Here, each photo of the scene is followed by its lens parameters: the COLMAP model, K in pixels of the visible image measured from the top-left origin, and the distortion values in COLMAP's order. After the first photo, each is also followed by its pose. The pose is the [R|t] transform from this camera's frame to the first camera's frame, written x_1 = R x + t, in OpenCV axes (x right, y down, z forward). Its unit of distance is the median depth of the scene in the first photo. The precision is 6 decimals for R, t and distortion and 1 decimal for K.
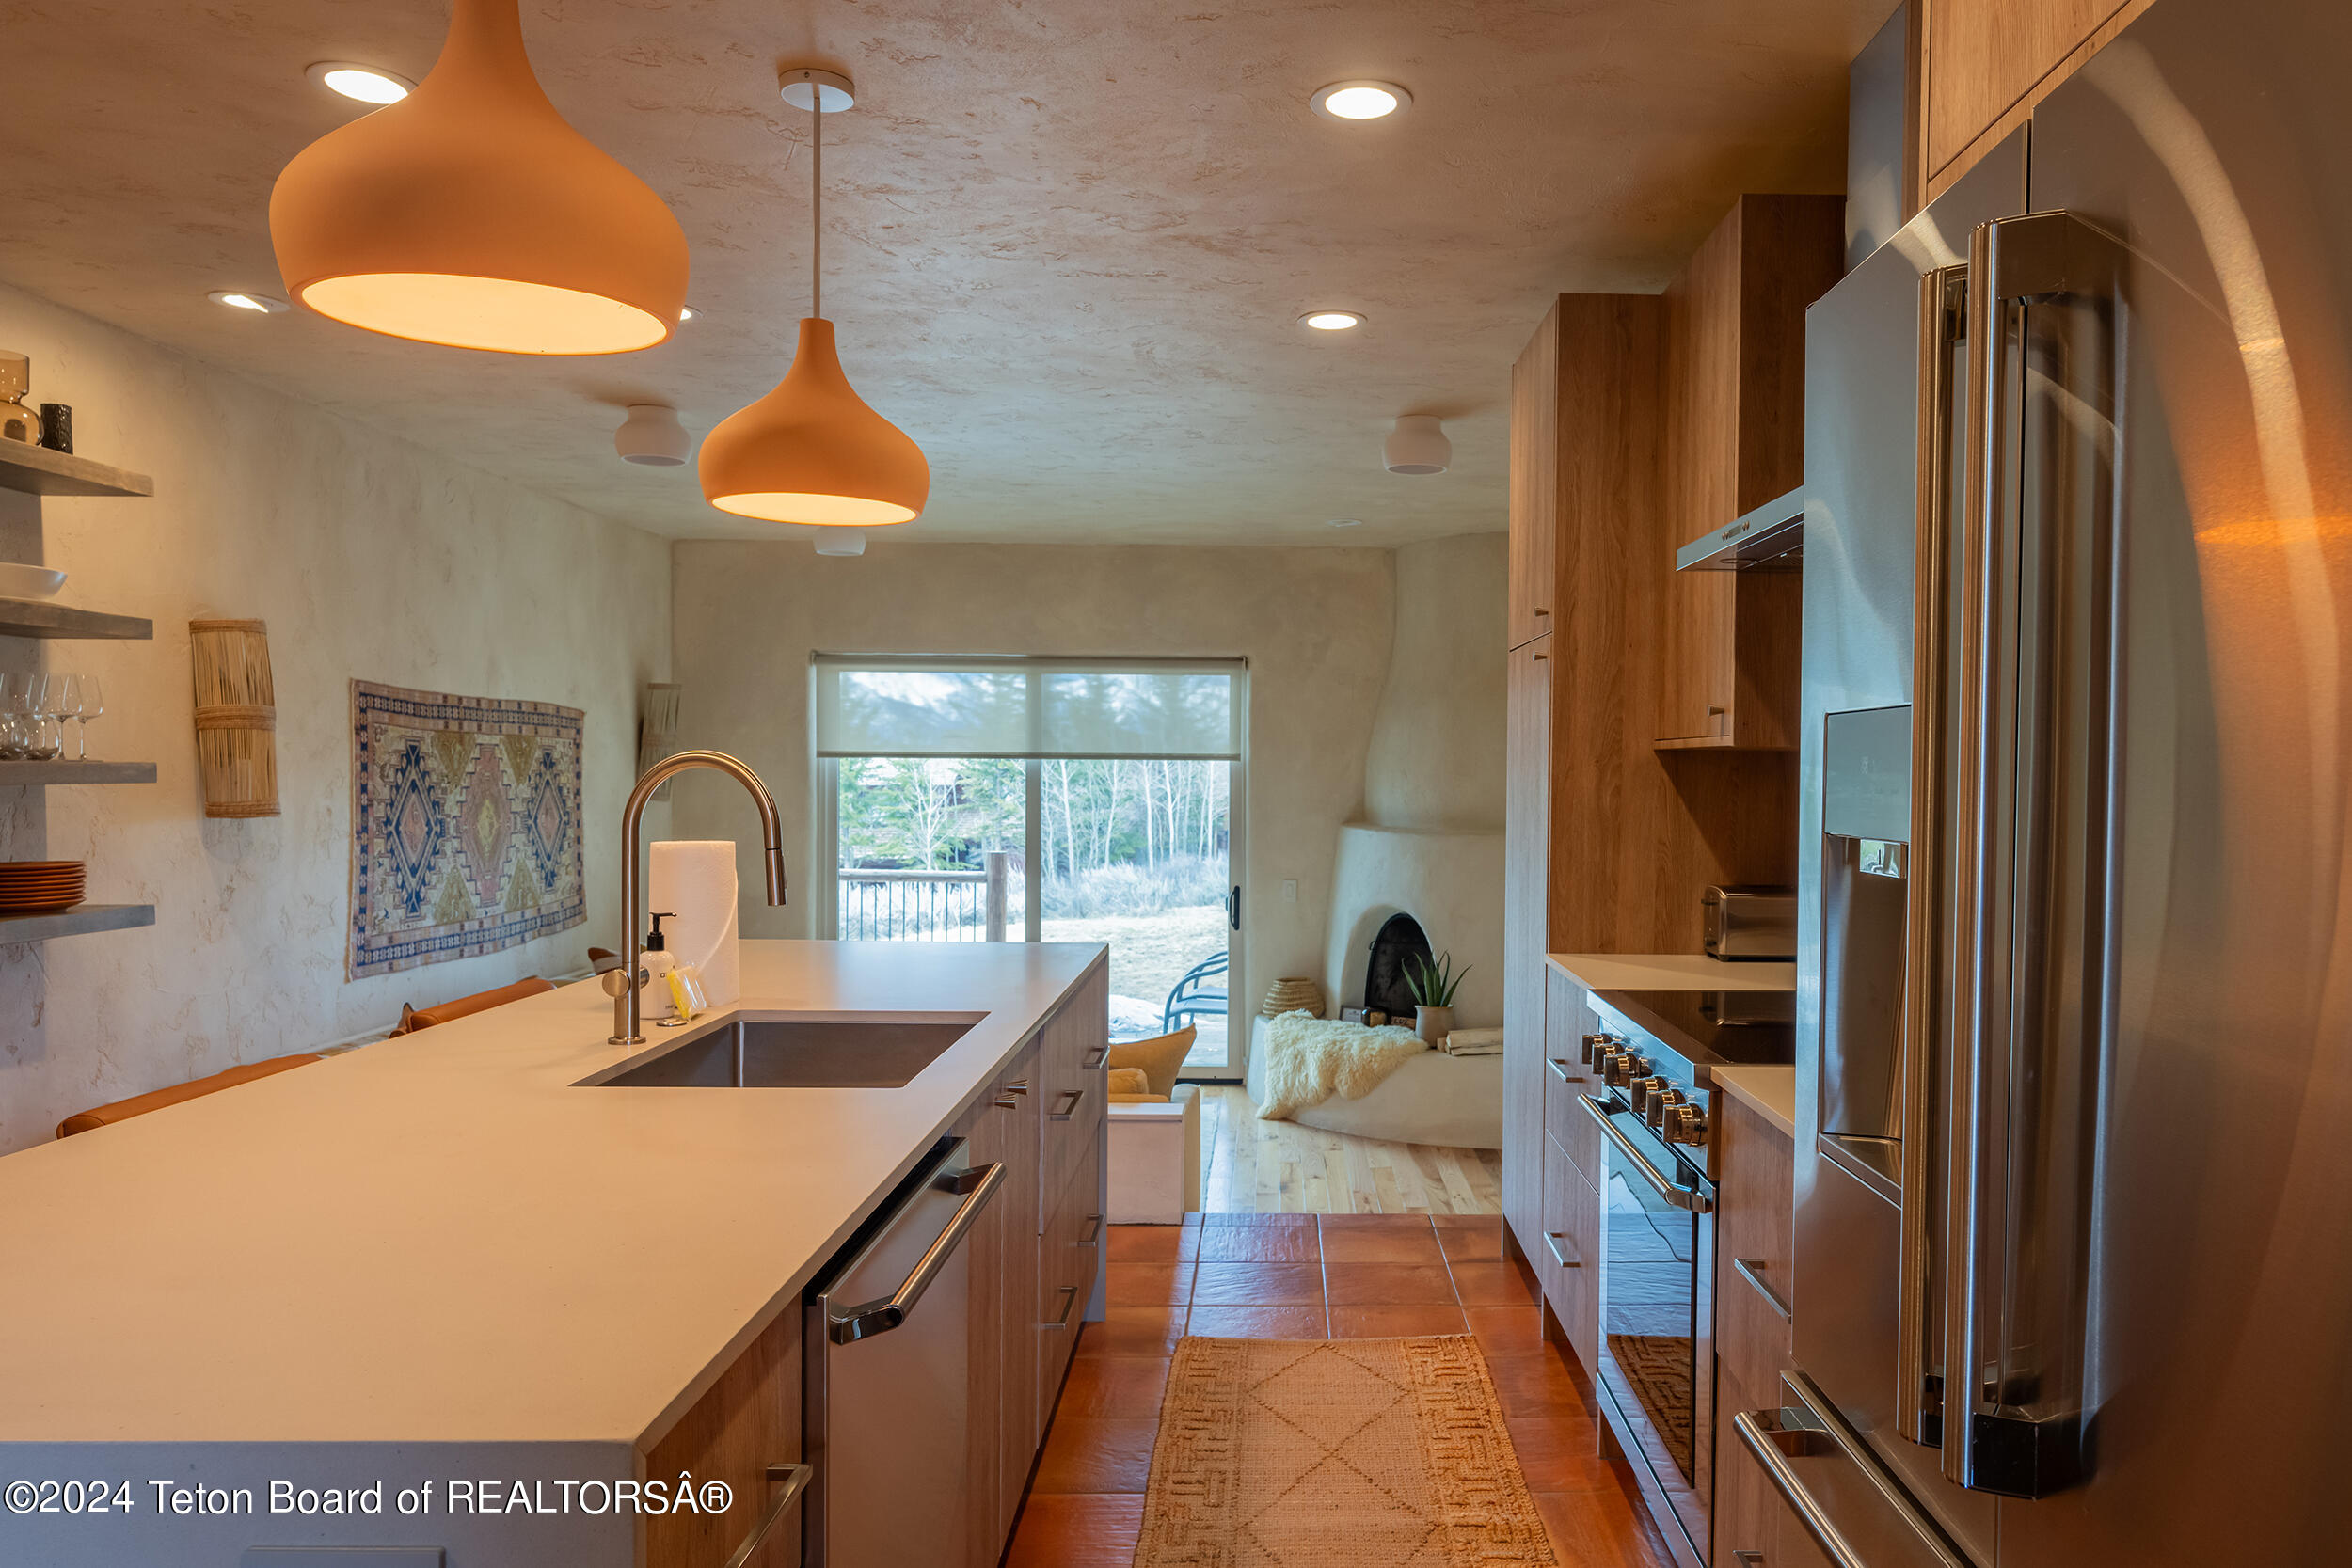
lens RADIAL K [[1405.5, 0, 1176.0], [0, 1405.5, 784.0], [0, 0, 1]] dist [0.000533, 0.000015]
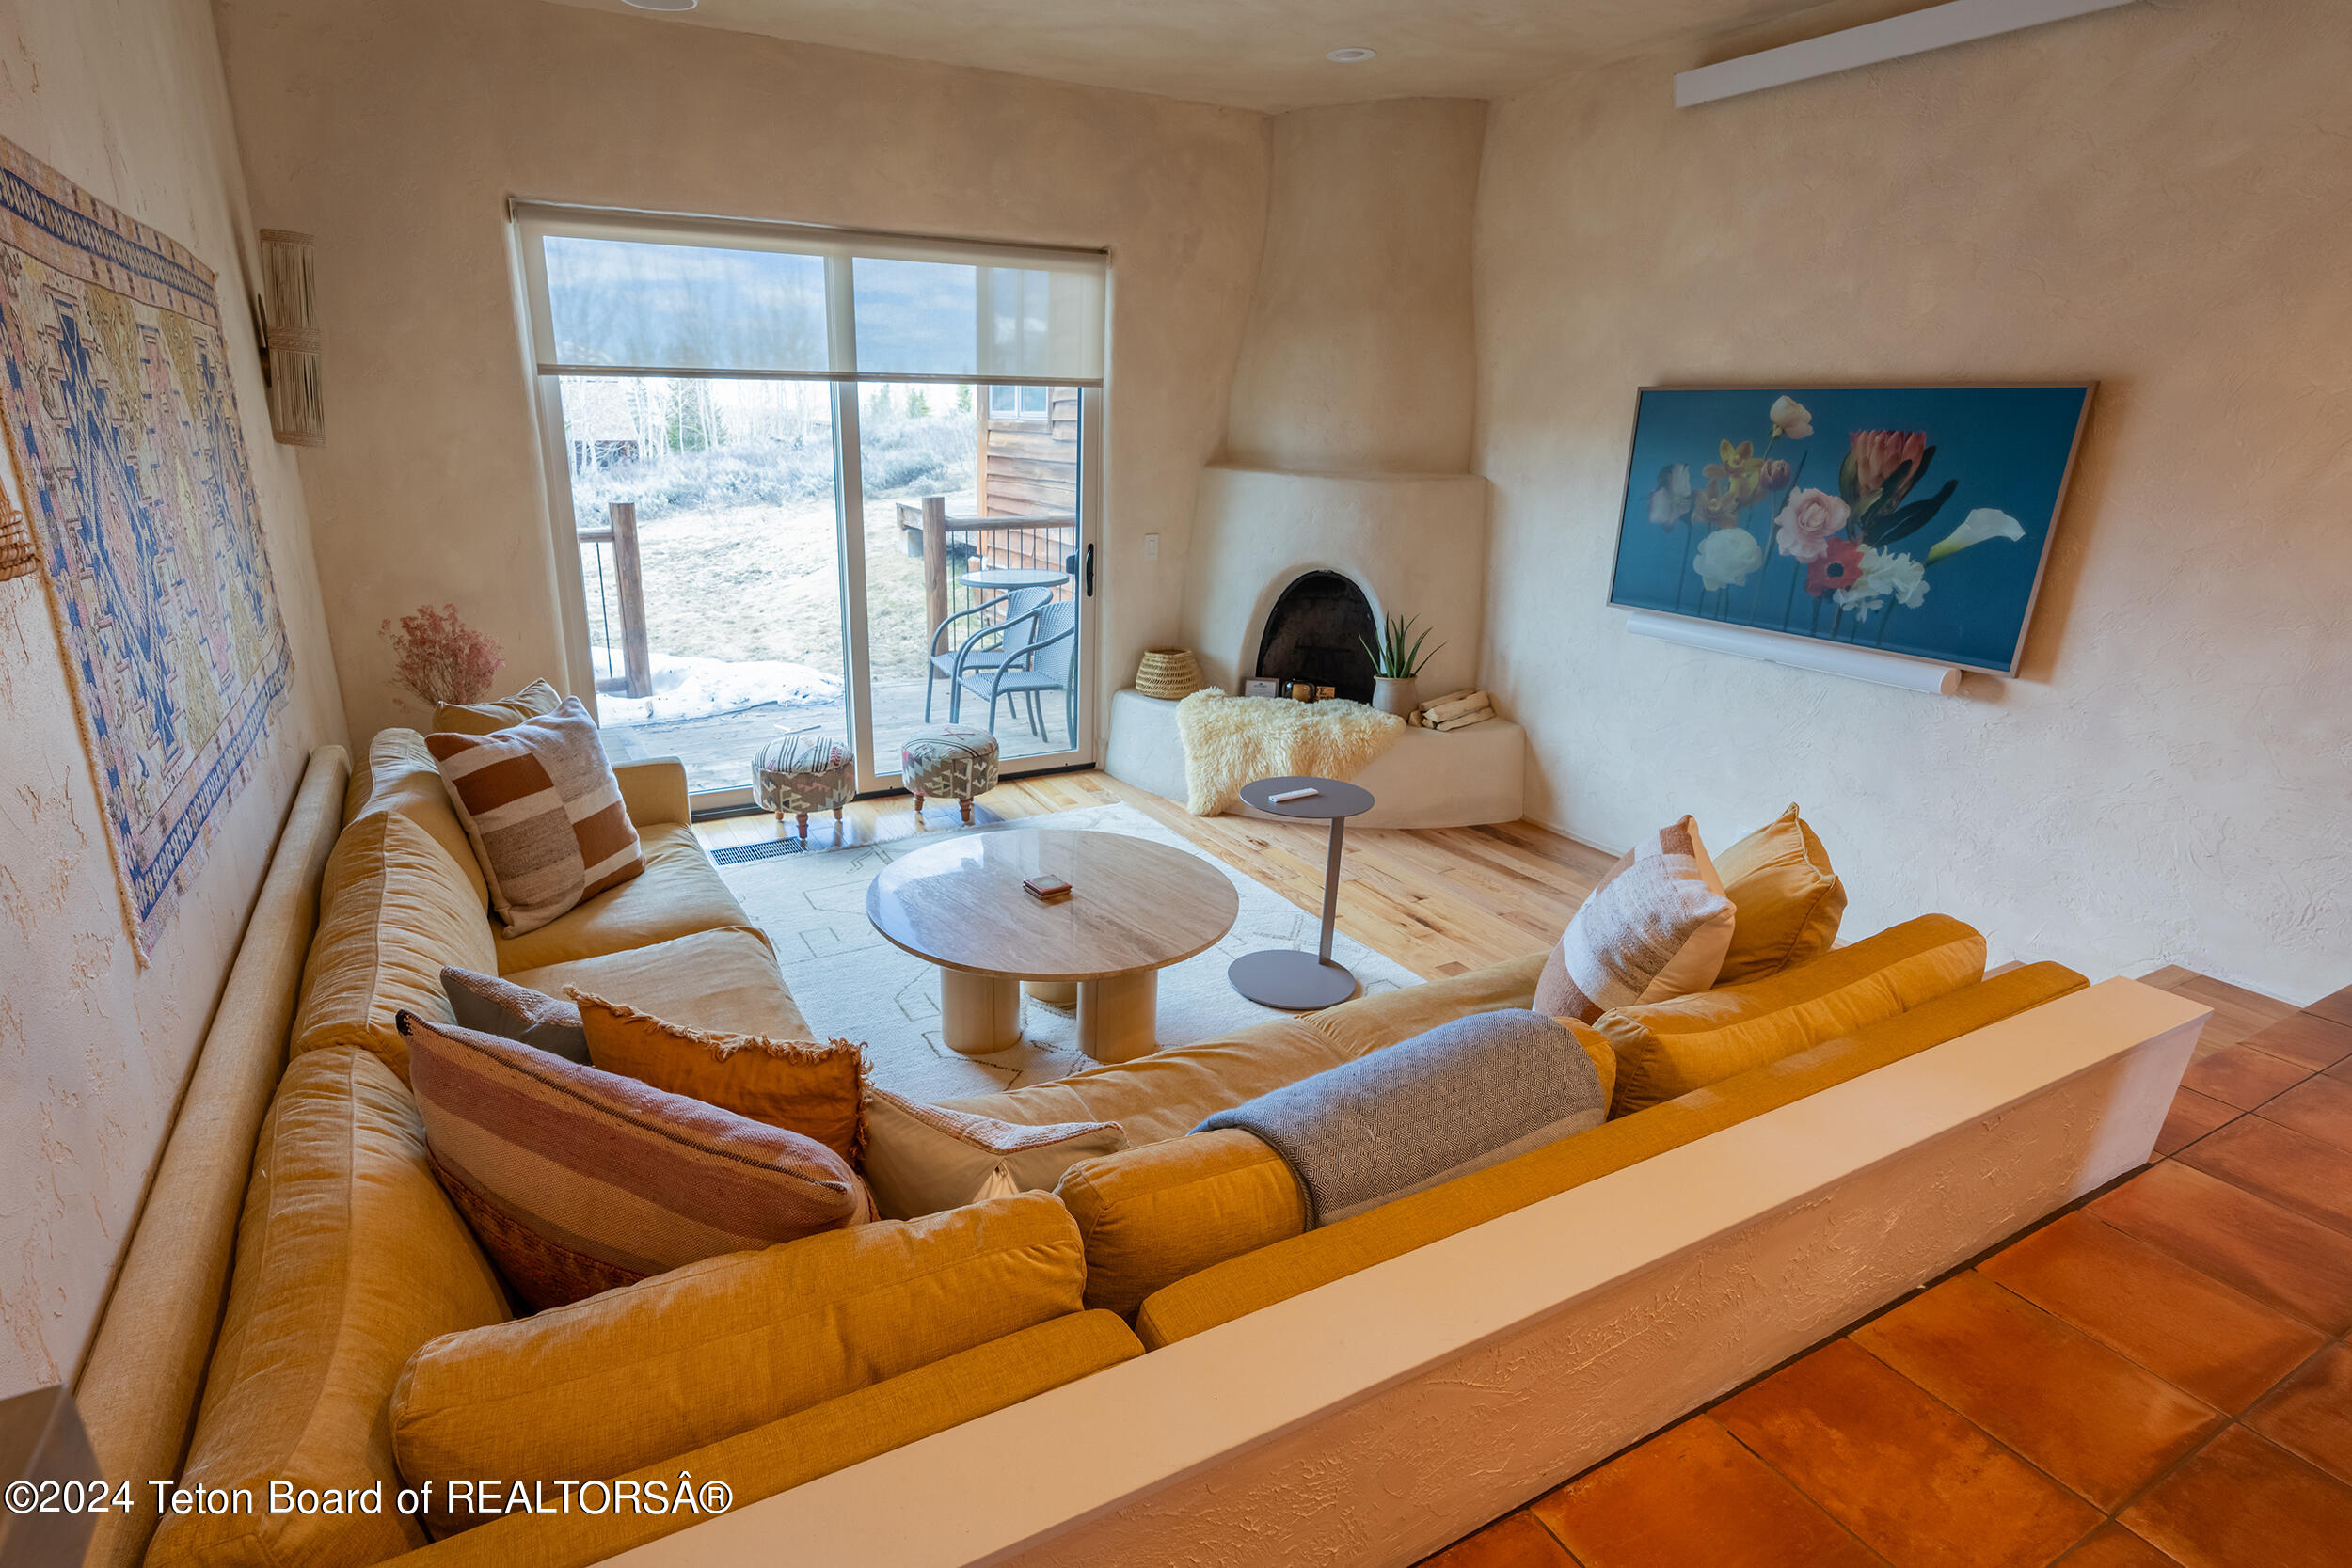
lens RADIAL K [[1191.0, 0, 1097.4], [0, 1191.0, 781.0], [0, 0, 1]] dist [-0.001124, 0.000101]
pose [[0.899259, -0.126154, 0.418830, -0.279239], [-0.003903, 0.955156, 0.296078, -0.002994], [-0.437399, -0.267885, 0.858440, 0.358690]]
